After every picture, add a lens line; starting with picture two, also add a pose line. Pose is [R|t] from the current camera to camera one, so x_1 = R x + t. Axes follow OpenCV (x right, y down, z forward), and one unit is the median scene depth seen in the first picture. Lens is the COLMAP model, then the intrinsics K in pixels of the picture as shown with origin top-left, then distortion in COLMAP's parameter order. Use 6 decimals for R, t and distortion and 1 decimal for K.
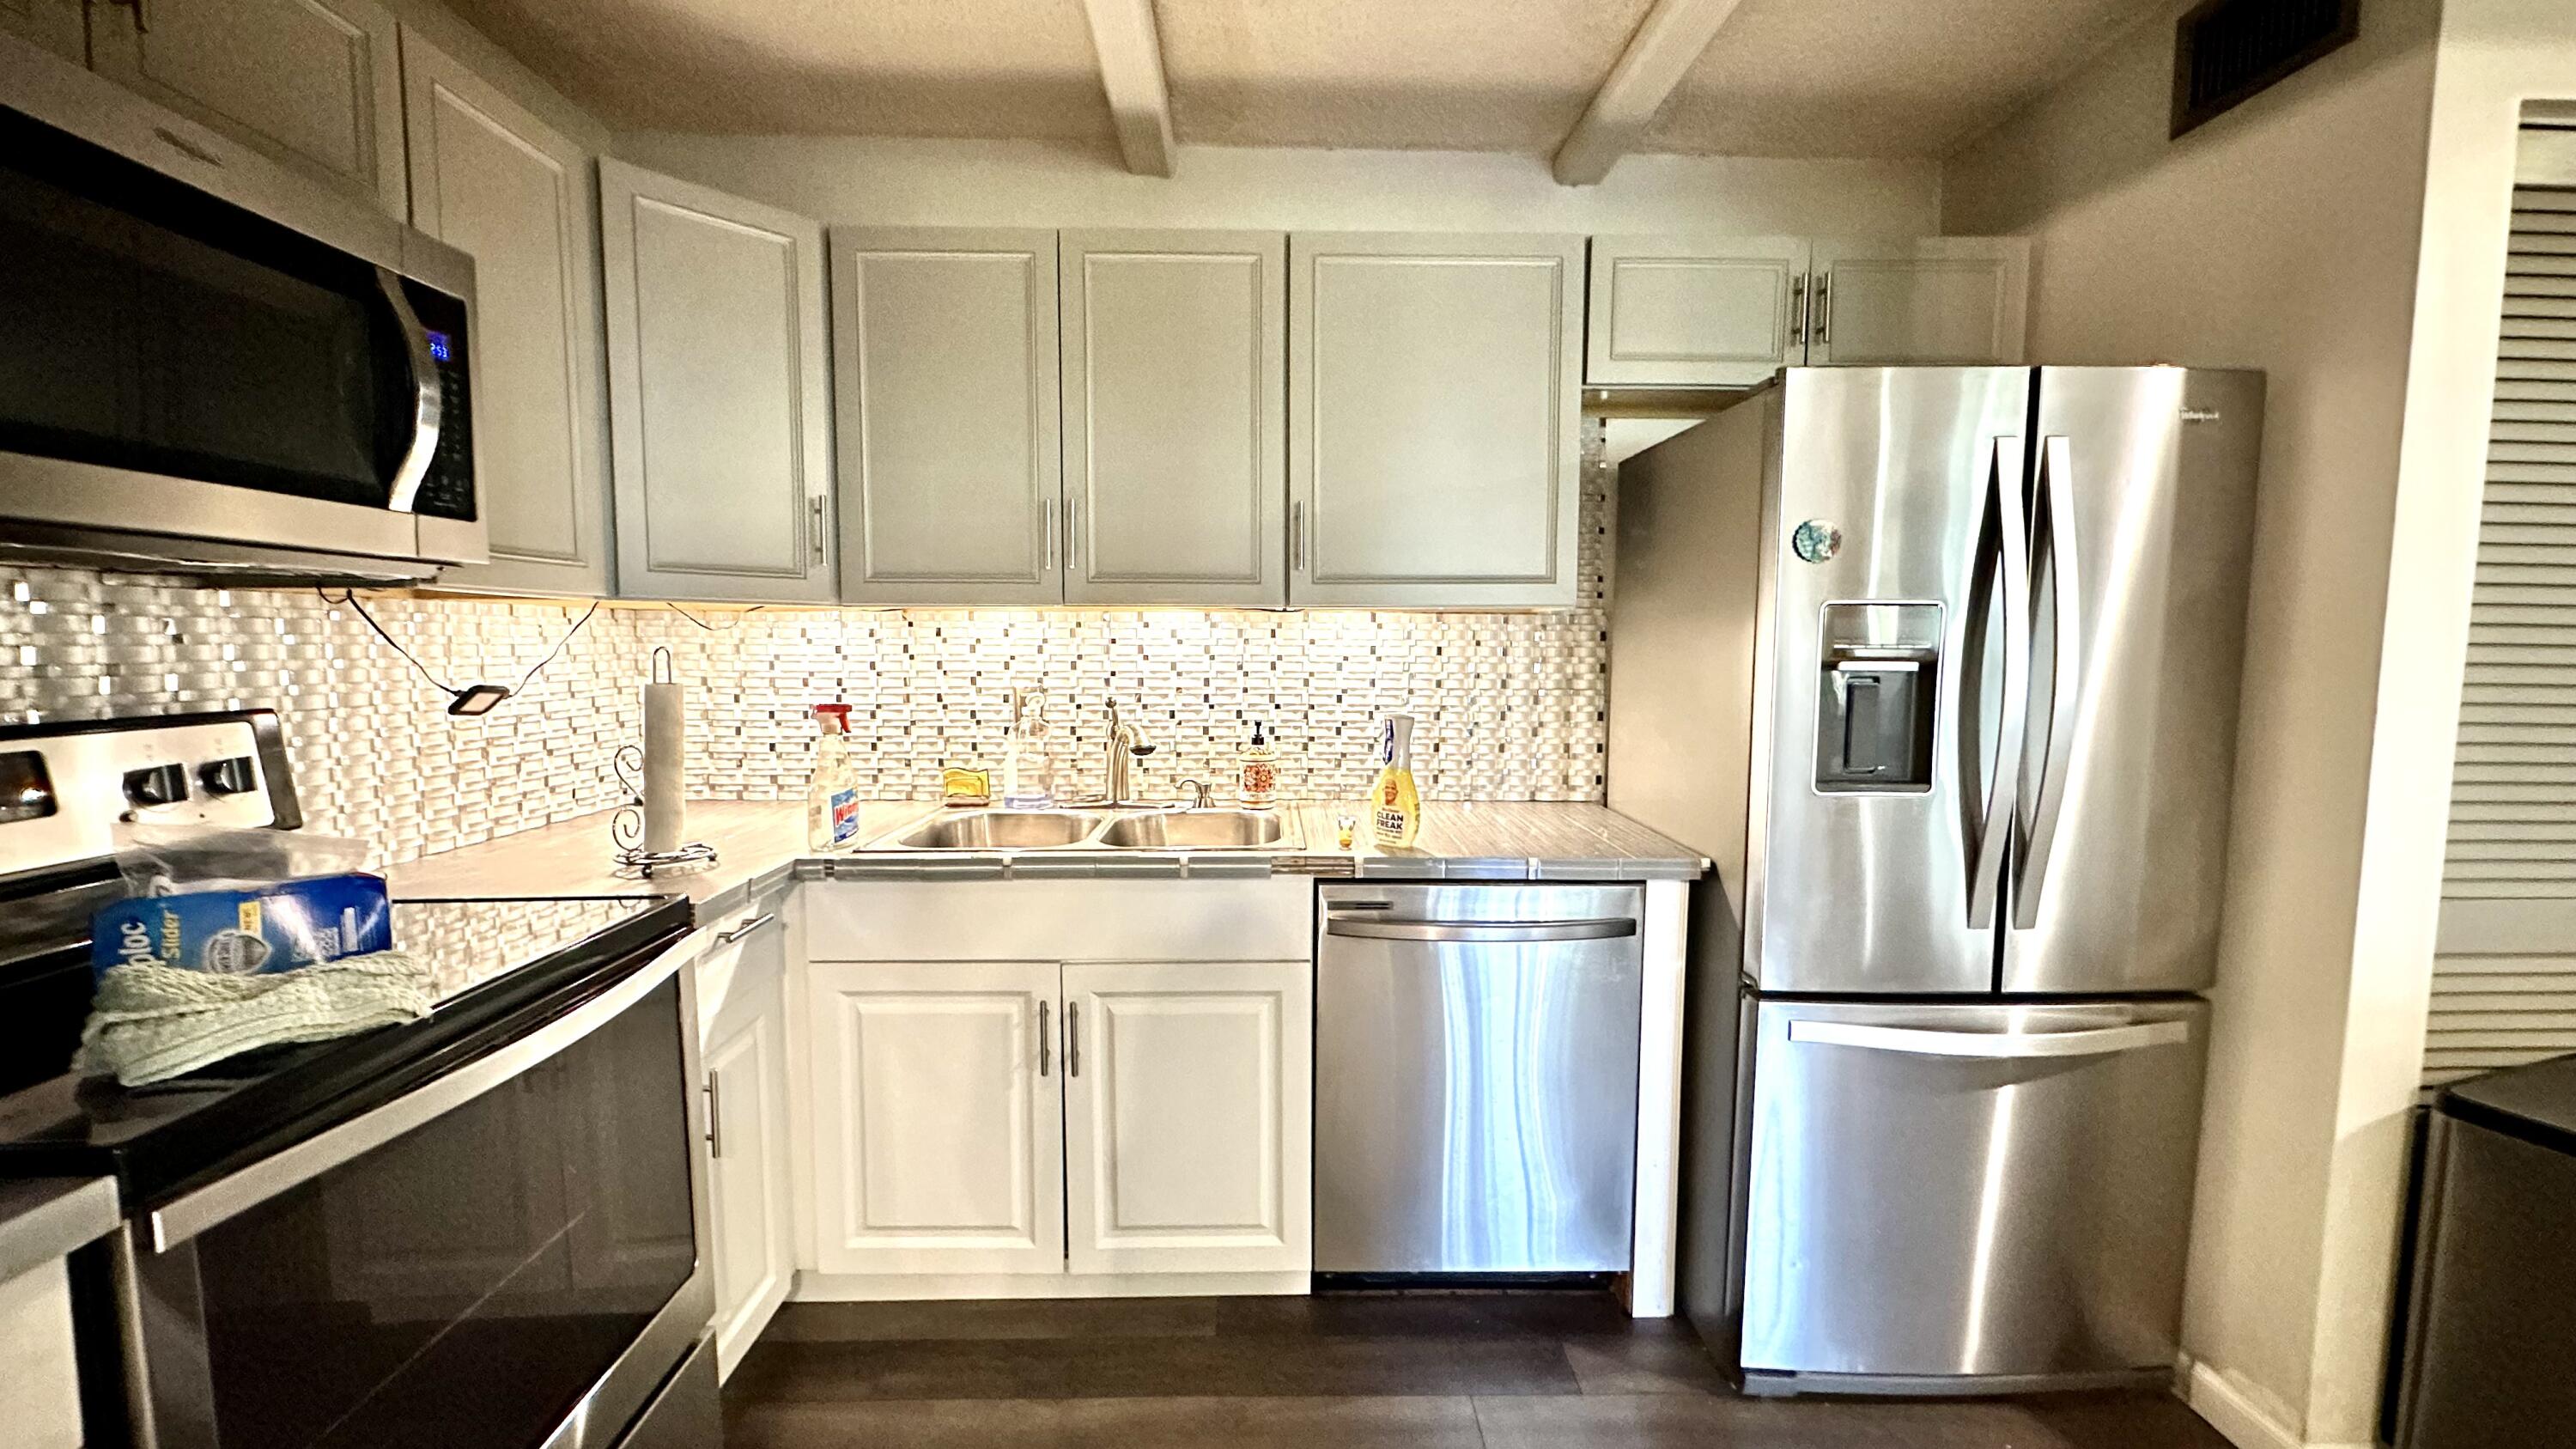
lens RADIAL K [[1031.6, 0, 1292.2], [0, 1031.6, 726.1], [0, 0, 1]] dist [-0.002686, 0.000812]
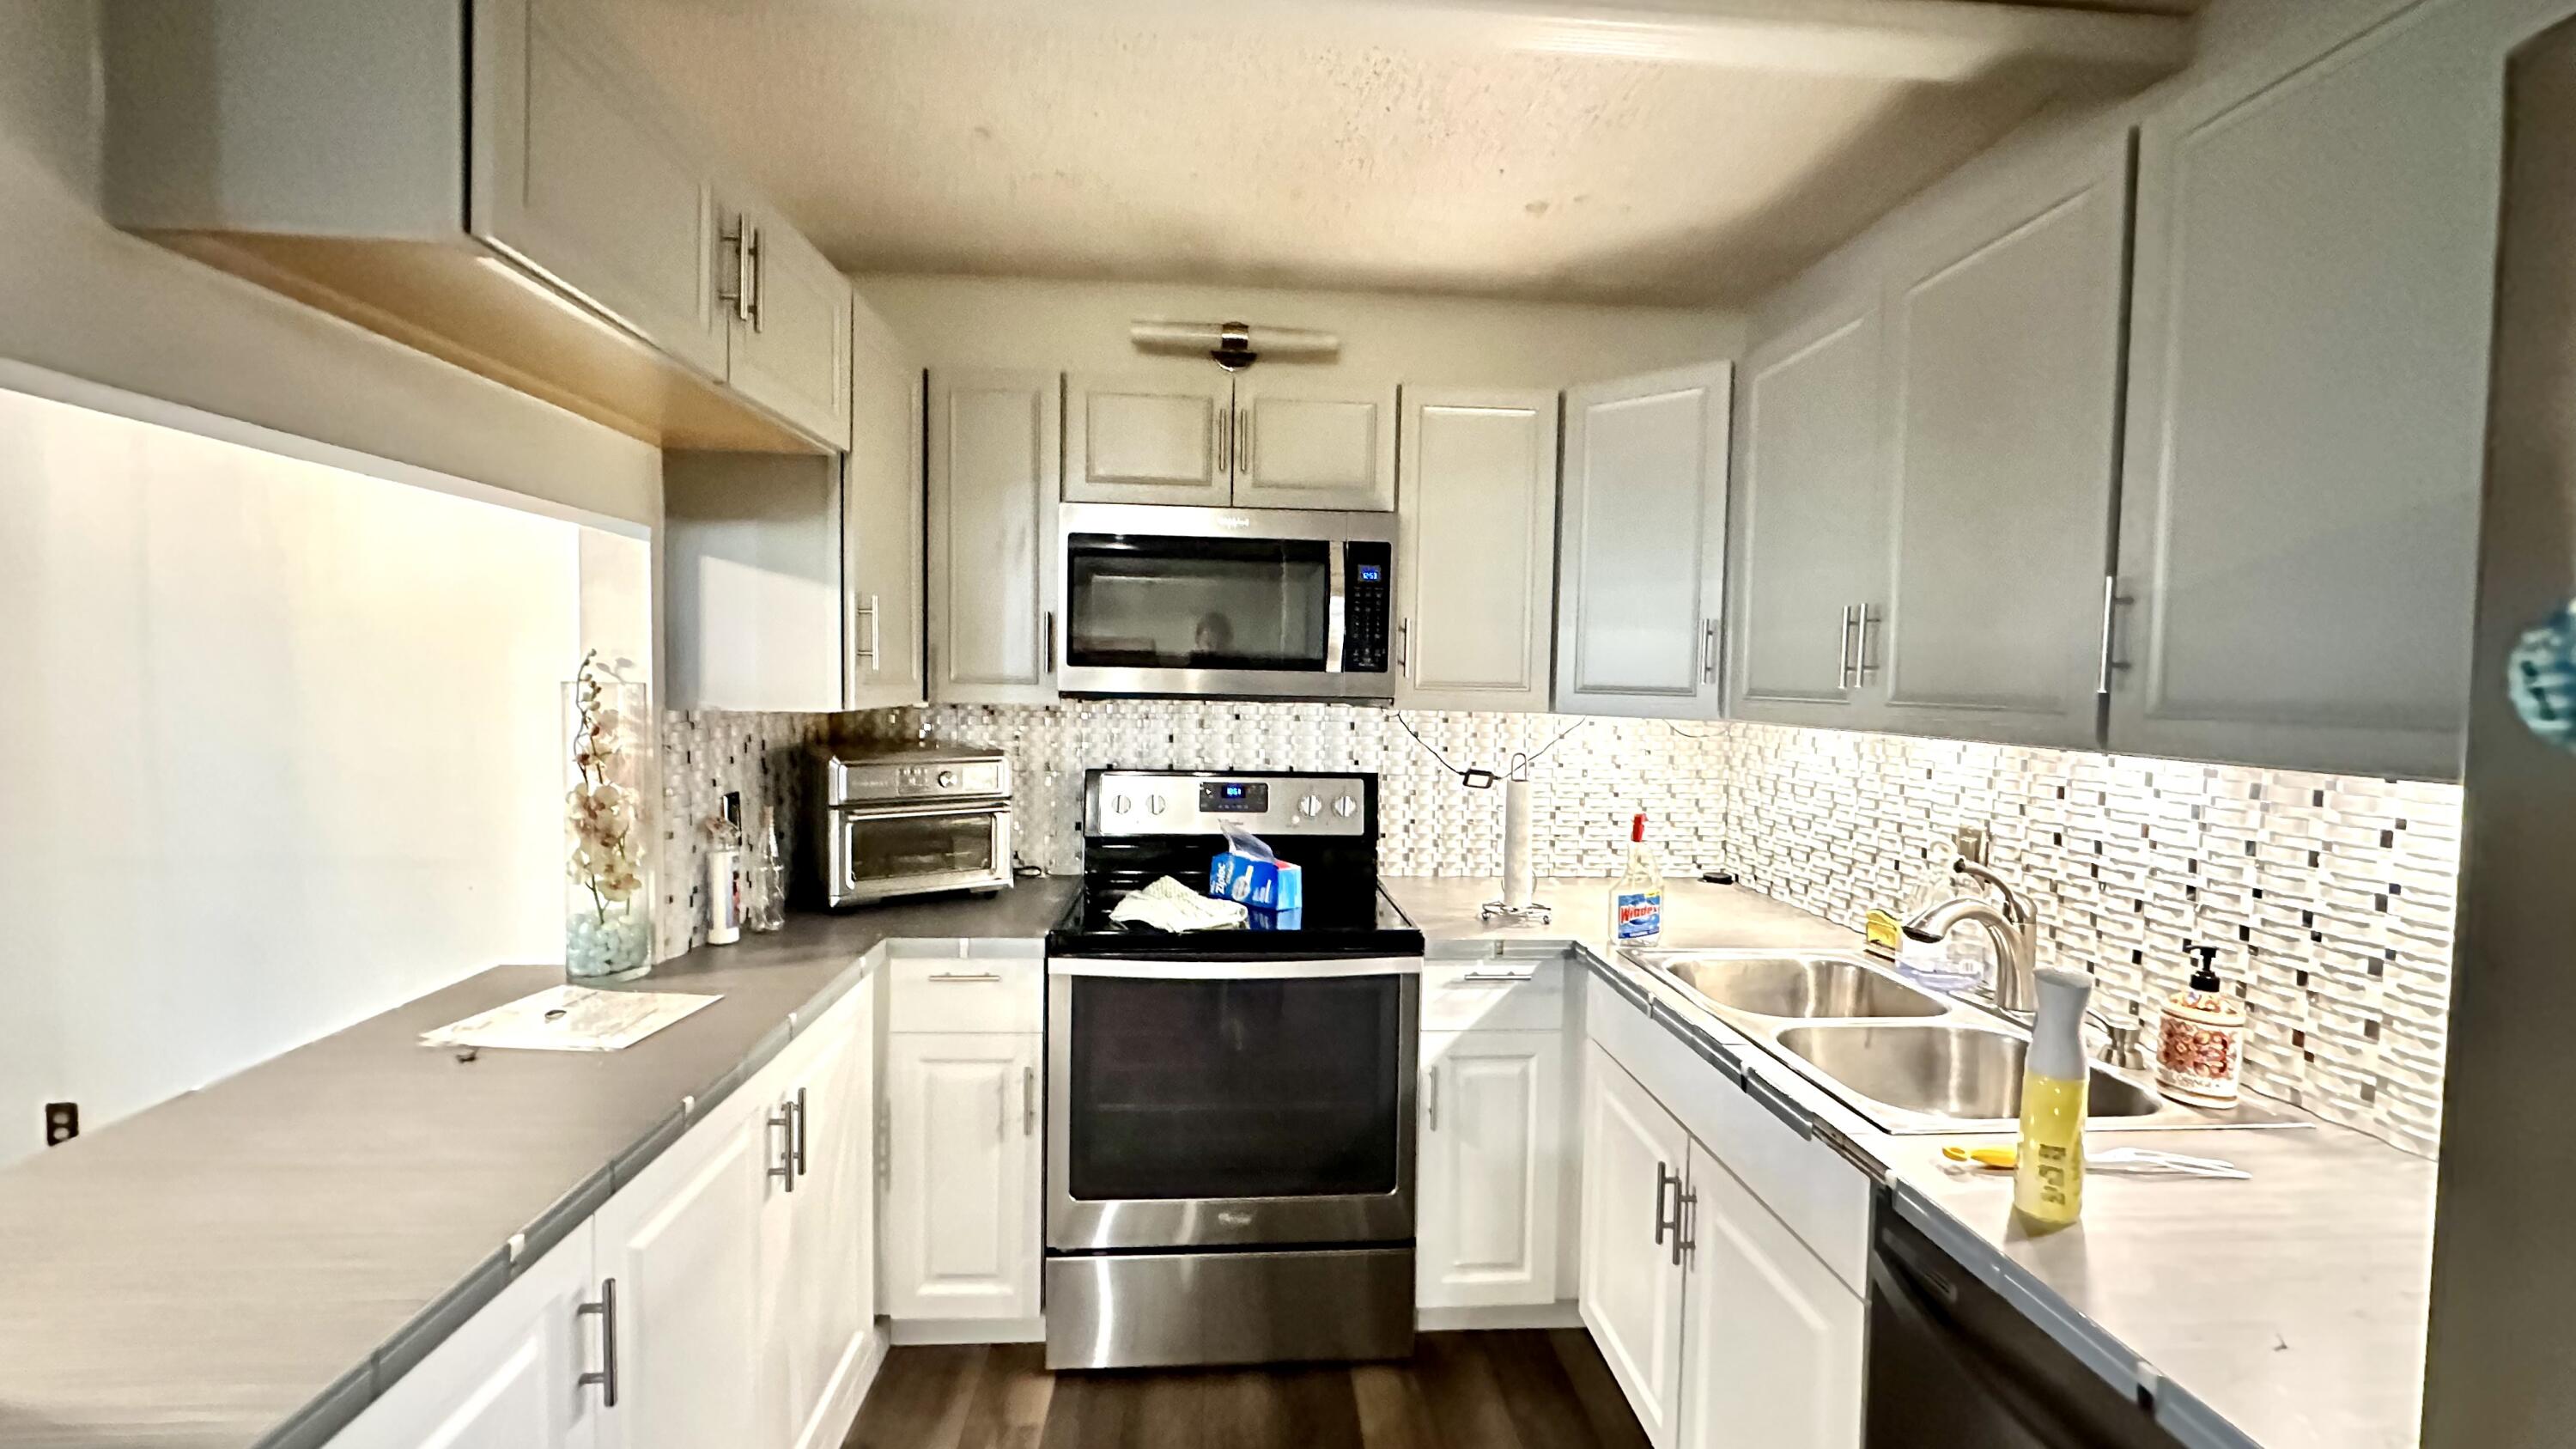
lens RADIAL K [[1031.6, 0, 1289.1], [0, 1031.6, 726.2], [0, 0, 1]] dist [-0.002686, 0.000812]
pose [[0.035118, 0.047065, -0.998274, 0.577494], [-0.100999, 0.993943, 0.043307, -0.113367], [0.994266, 0.099304, 0.039659, 0.527016]]
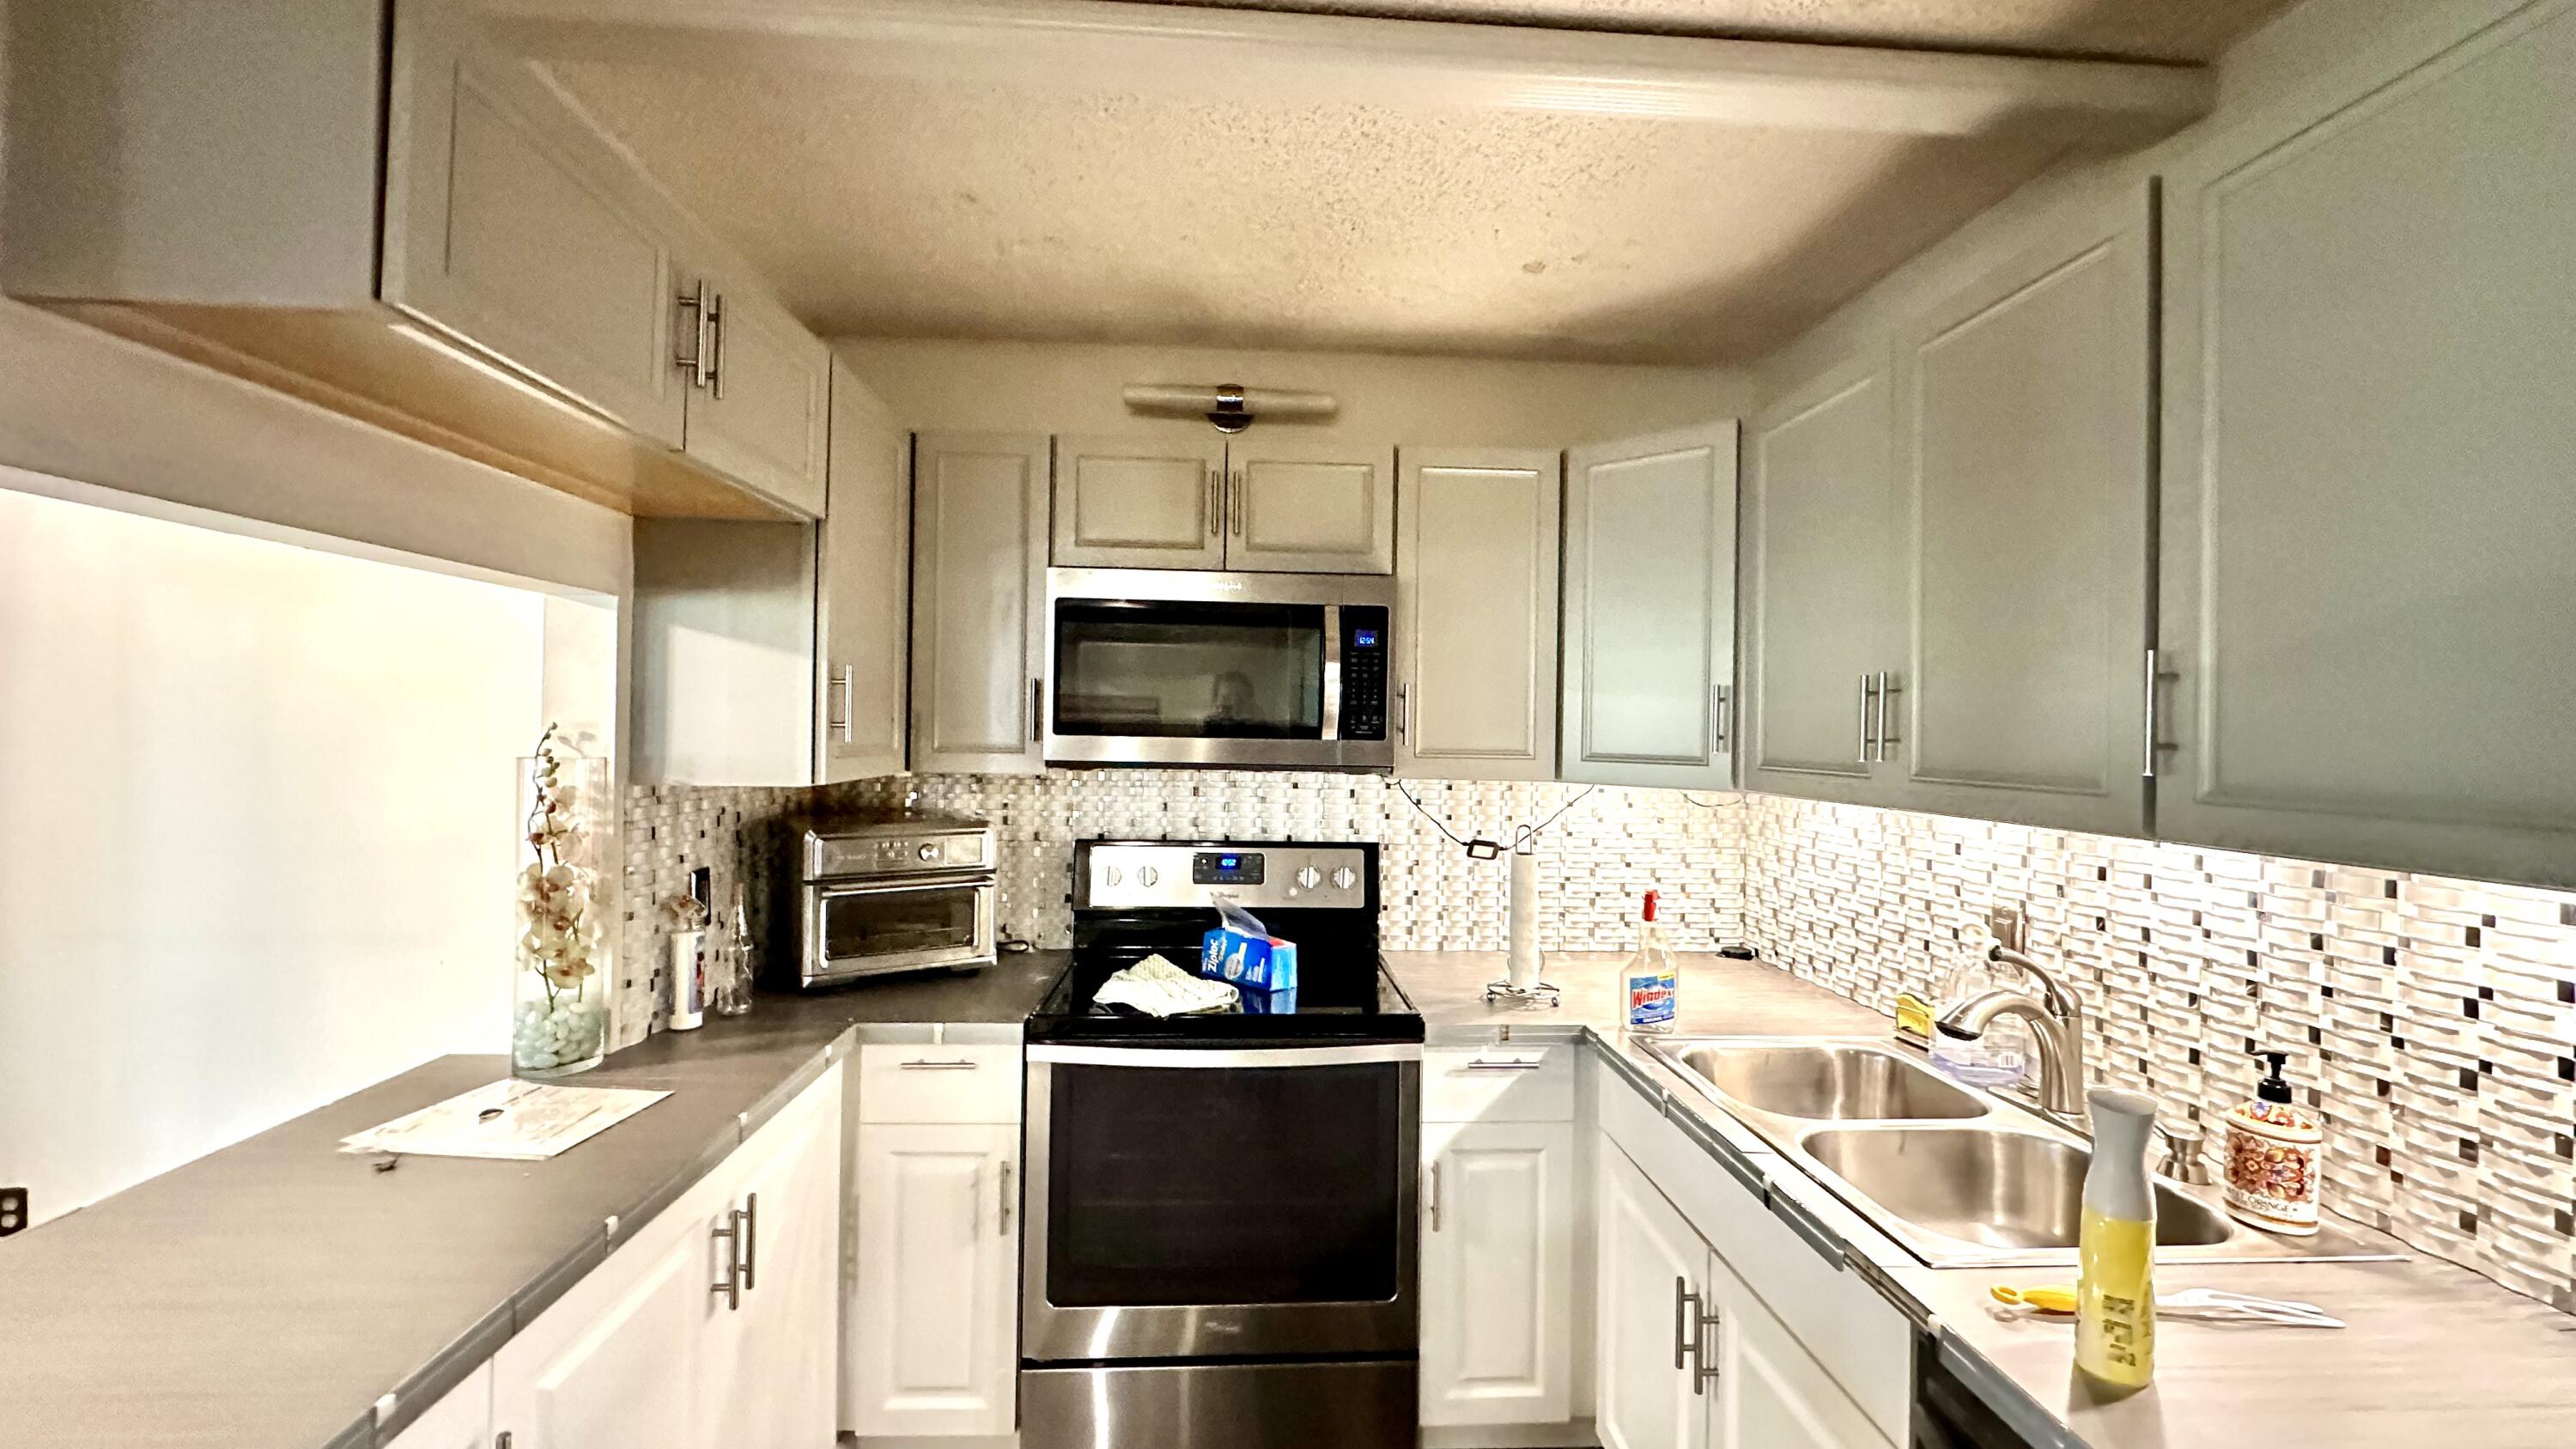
lens RADIAL K [[1031.6, 0, 1292.2], [0, 1031.6, 725.6], [0, 0, 1]] dist [-0.002686, 0.000812]
pose [[0.022026, -0.004927, -0.999745, 0.535042], [-0.098512, 0.995111, -0.007075, -0.131919], [0.994892, 0.098642, 0.021433, 0.550266]]
